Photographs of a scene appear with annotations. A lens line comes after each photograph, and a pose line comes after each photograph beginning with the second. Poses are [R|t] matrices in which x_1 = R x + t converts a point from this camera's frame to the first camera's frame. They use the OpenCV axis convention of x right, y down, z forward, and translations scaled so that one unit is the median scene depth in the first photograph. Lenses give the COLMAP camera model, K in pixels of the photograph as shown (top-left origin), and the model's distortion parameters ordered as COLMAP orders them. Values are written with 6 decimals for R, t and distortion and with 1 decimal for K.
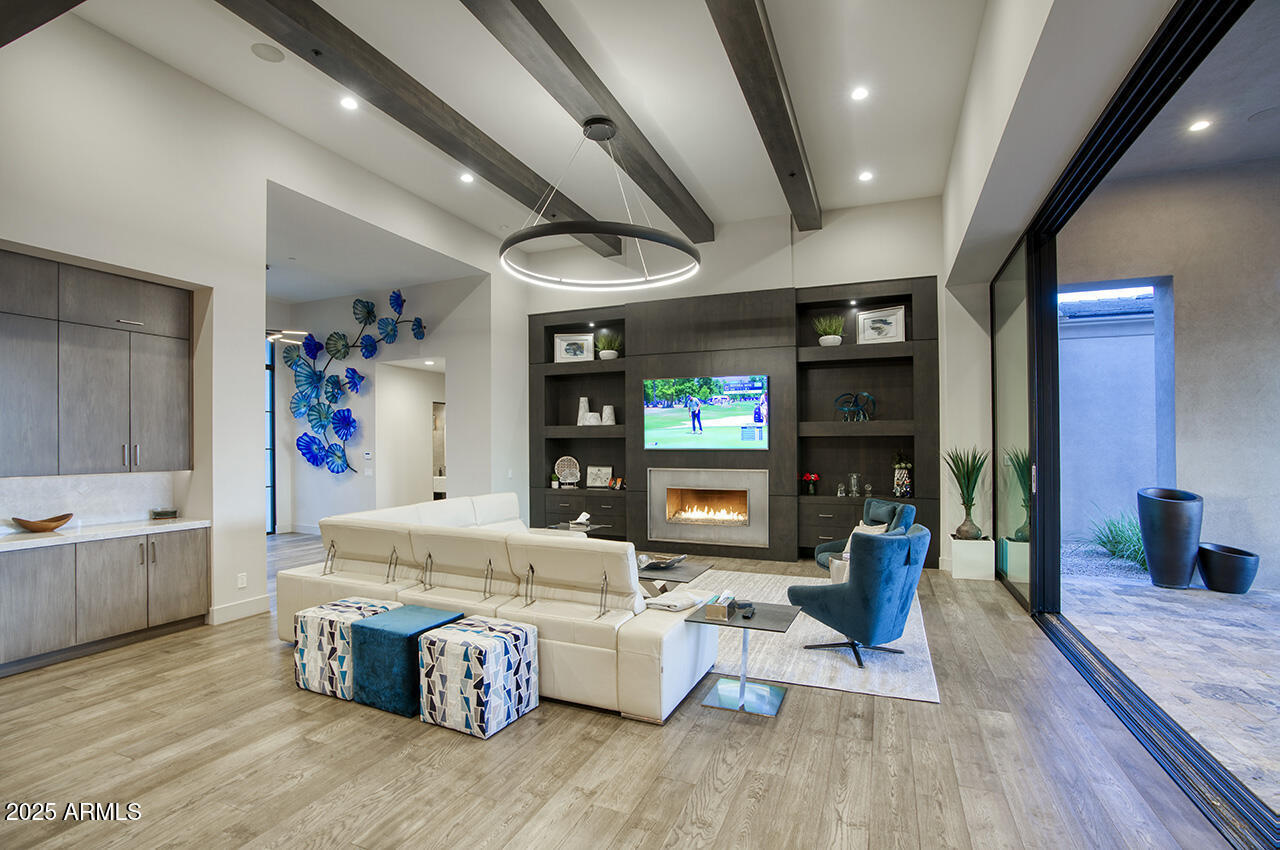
lens RADIAL K [[589.2, 0, 652.3], [0, 589.2, 440.8], [0, 0, 1]] dist [-0.057998, 0.016956]
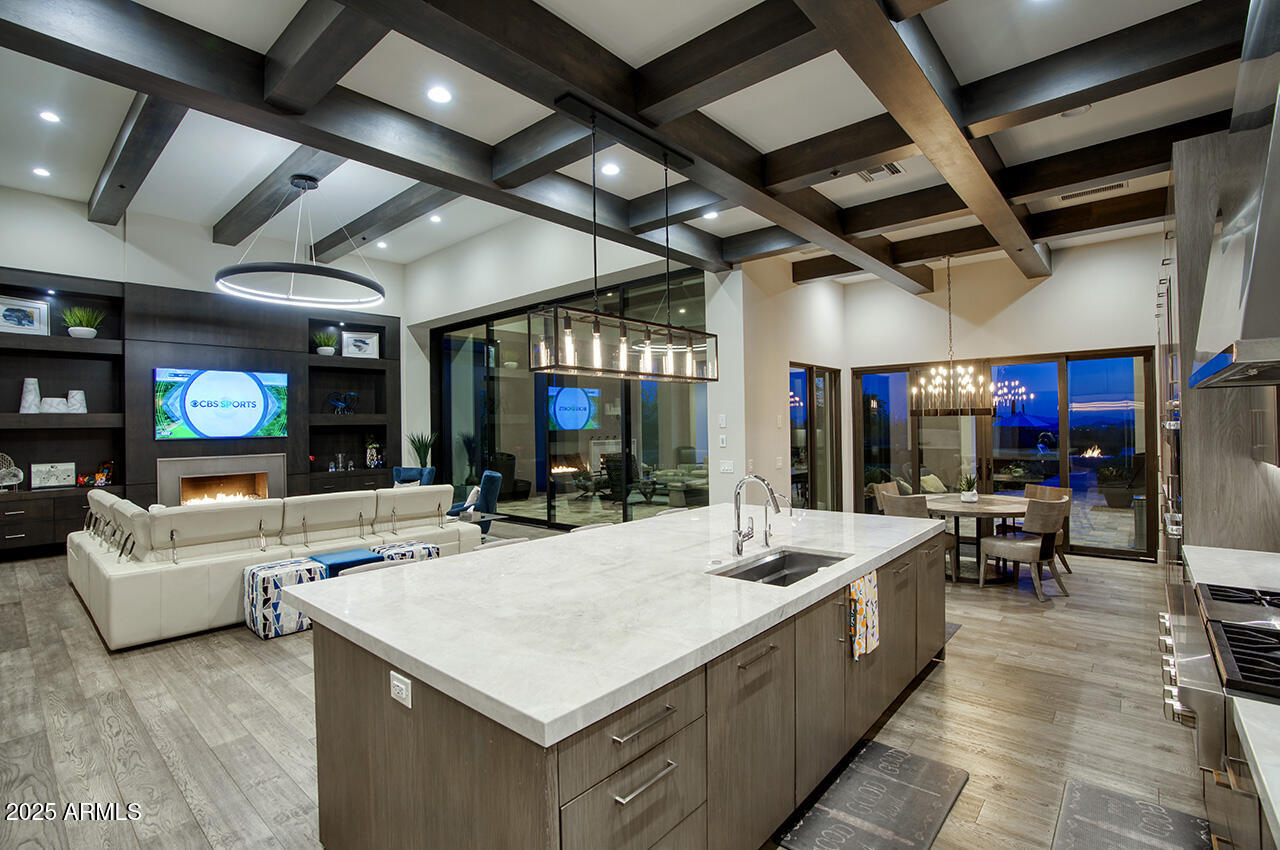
lens RADIAL K [[589.2, 0, 603.8], [0, 589.2, 396.7], [0, 0, 1]] dist [-0.057998, 0.016956]
pose [[0.379317, 0.039687, 0.924415, -0.656548], [0.012483, 0.998769, -0.048001, -0.001718], [-0.925183, 0.029747, 0.378354, -0.049439]]
